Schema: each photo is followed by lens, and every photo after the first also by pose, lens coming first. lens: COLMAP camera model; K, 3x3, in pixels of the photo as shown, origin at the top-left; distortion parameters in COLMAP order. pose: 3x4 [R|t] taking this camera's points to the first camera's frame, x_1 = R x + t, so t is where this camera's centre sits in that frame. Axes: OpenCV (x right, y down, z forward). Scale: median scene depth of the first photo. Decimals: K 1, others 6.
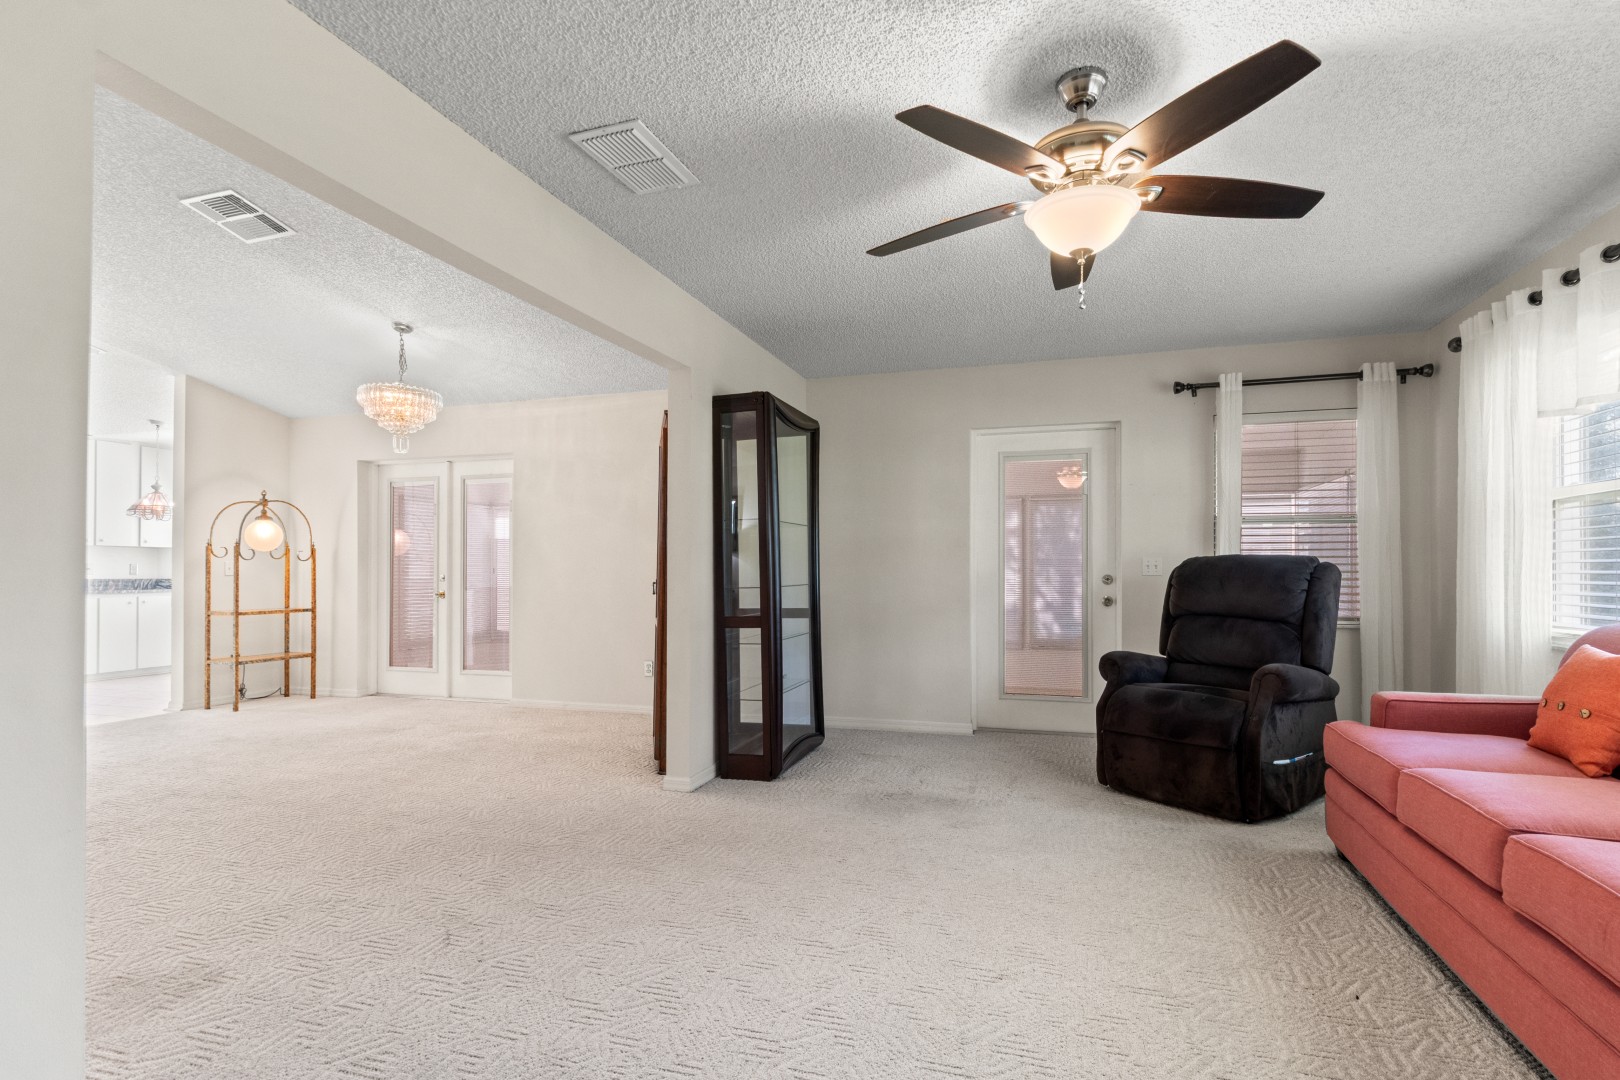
lens RADIAL K [[760.0, 0, 810.9], [0, 760.0, 566.9], [0, 0, 1]] dist [0.003329, 0.000613]
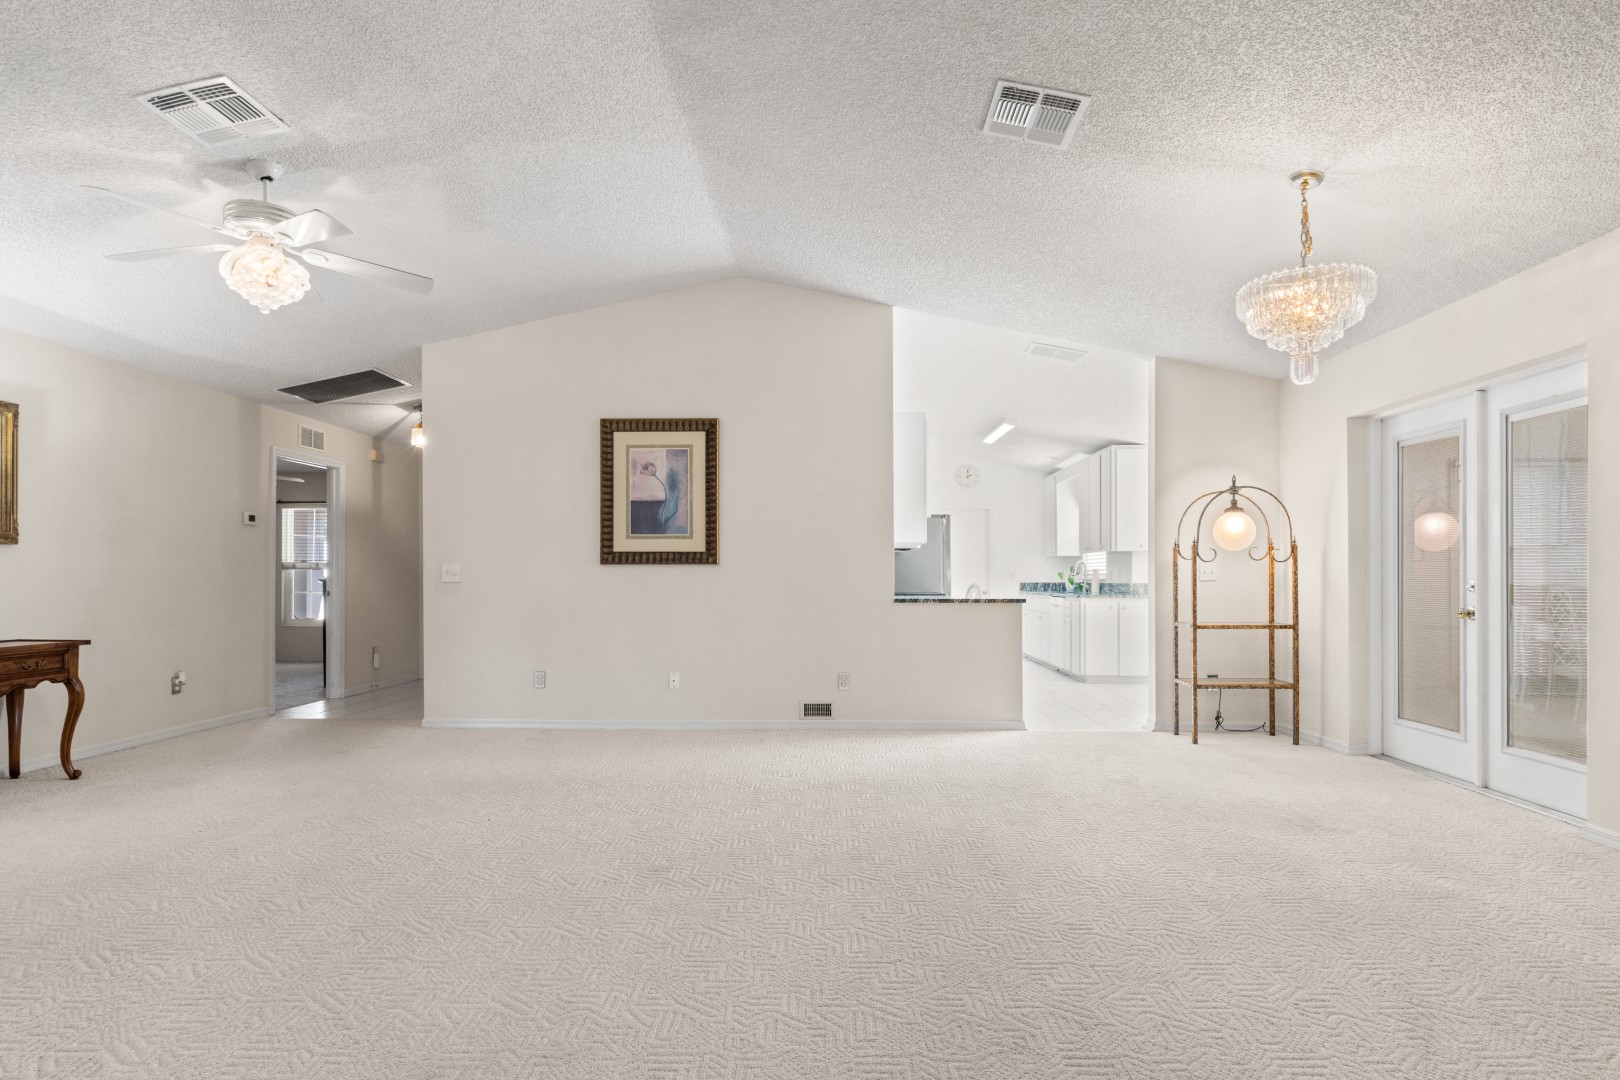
lens RADIAL K [[822.5, 0, 836.1], [0, 822.5, 578.6], [0, 0, 1]] dist [-0.000282, -0.000258]
pose [[0.289345, 0.000090, -0.957225, -0.005872], [0.006613, 0.999976, 0.002093, 0.004043], [0.957202, -0.006935, 0.289338, 0.330802]]
